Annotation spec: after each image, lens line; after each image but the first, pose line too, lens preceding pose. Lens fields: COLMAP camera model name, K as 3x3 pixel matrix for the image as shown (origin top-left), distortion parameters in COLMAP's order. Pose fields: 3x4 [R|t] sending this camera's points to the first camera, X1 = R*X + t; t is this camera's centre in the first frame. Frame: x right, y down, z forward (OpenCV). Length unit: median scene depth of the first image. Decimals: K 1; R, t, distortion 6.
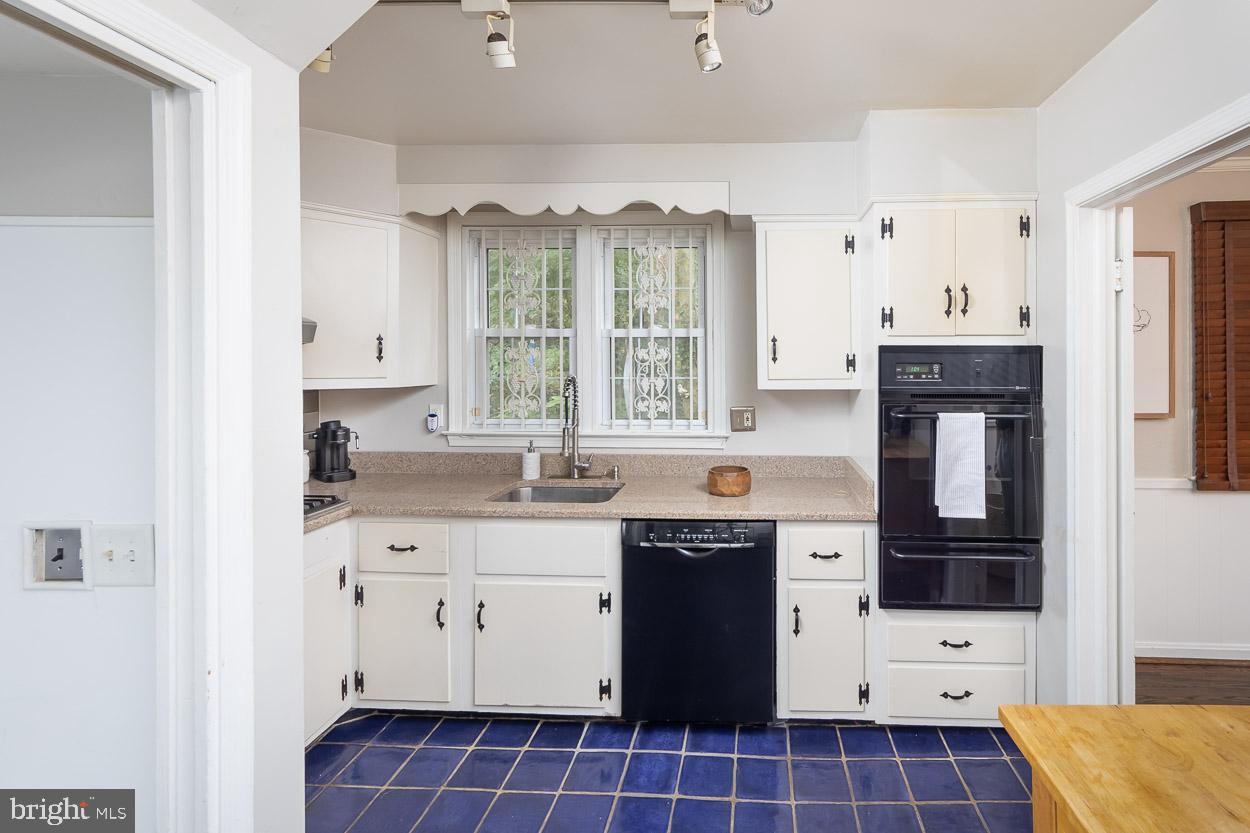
lens RADIAL K [[454.2, 0, 626.0], [0, 454.2, 390.9], [0, 0, 1]] dist [0.000104, 0.000021]
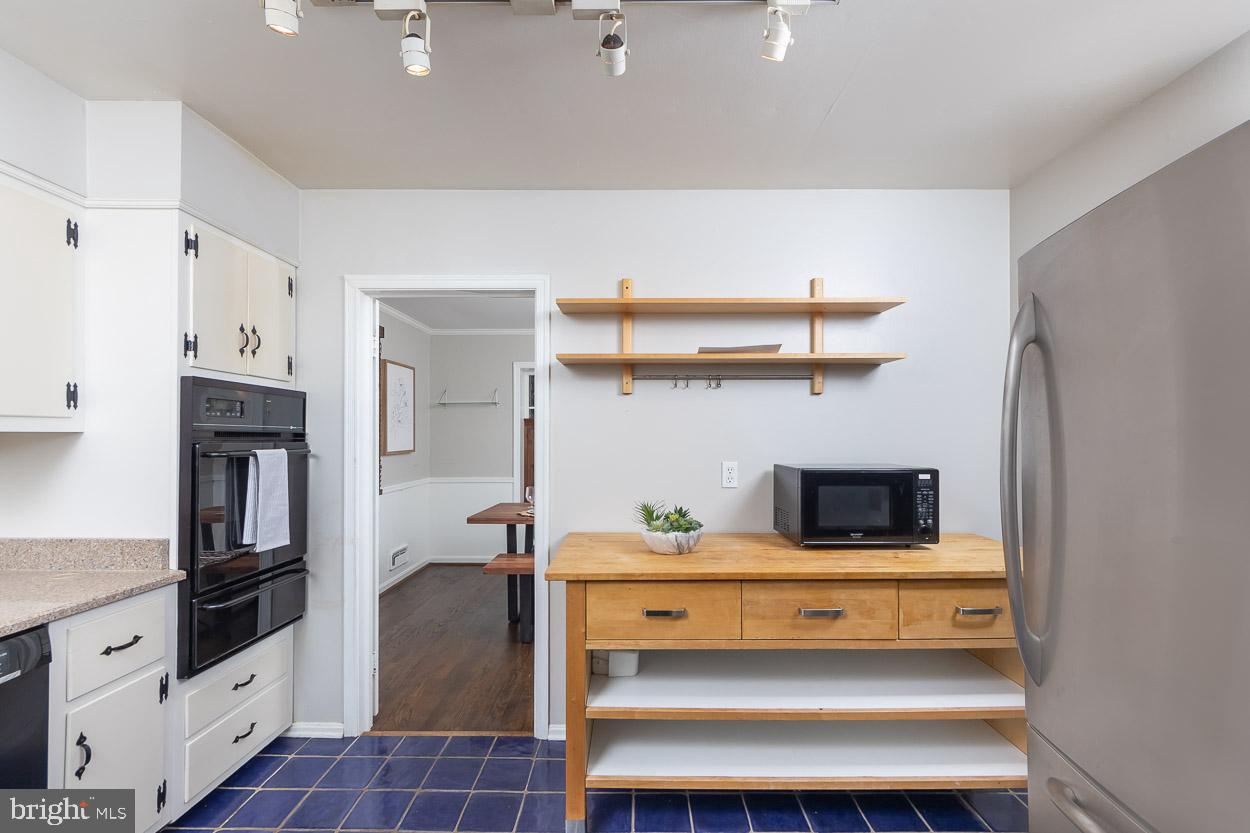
lens RADIAL K [[537.9, 0, 629.7], [0, 537.9, 430.8], [0, 0, 1]] dist [0.000695, 0.000084]
pose [[-0.026038, 0.010170, 0.999609, -0.494333], [0.005672, 0.999934, -0.010026, 0.019260], [-0.999645, 0.005409, -0.026094, 0.179243]]
